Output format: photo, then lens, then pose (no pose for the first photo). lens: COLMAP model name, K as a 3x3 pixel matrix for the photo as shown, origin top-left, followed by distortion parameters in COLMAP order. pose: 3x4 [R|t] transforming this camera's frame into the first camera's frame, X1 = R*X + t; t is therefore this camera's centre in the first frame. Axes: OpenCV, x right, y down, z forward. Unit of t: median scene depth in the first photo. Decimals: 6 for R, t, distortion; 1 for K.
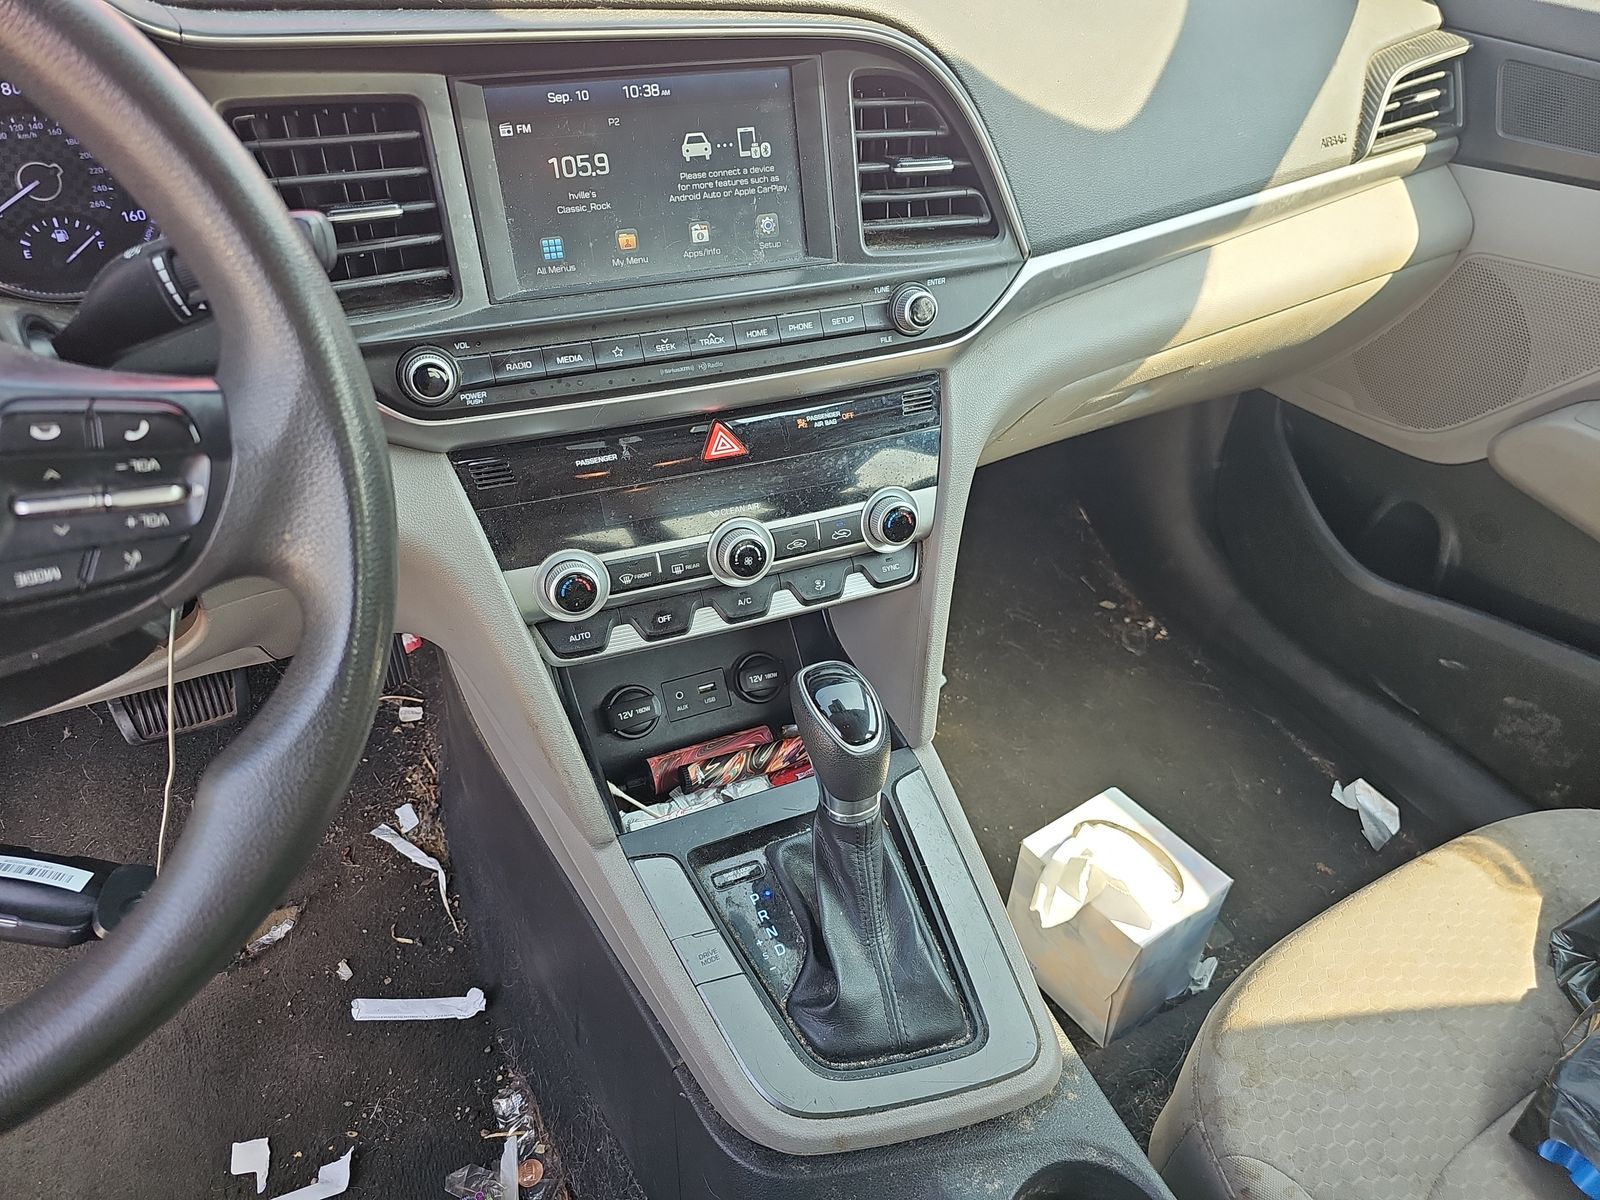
lens RADIAL K [[1064.0, 0, 768.5], [0, 1064.0, 563.9], [0, 0, 1]] dist [0.024379, -0.027541]
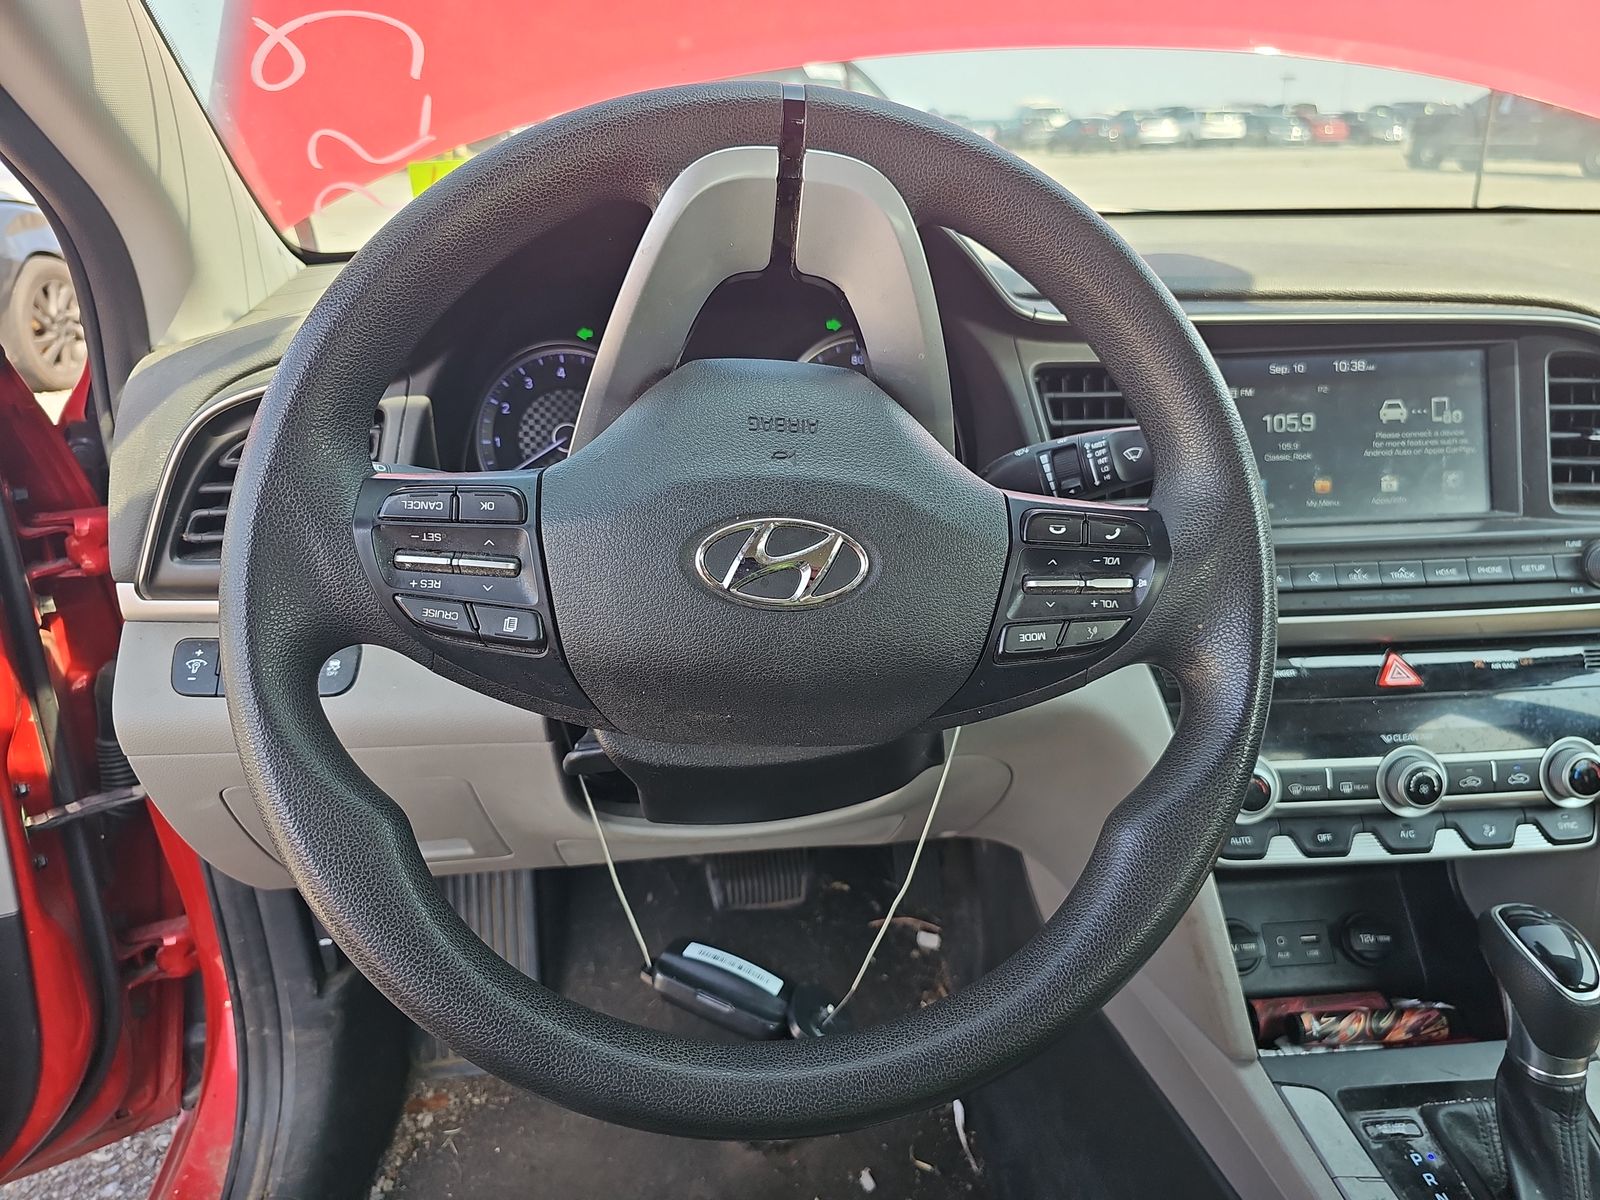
lens RADIAL K [[1064.0, 0, 753.5], [0, 1064.0, 575.9], [0, 0, 1]] dist [0.024379, -0.027541]
pose [[0.941996, 0.065600, -0.329150, -0.308201], [-0.157717, 0.952204, -0.261596, 0.176427], [0.296257, 0.298335, 0.907319, -0.183670]]
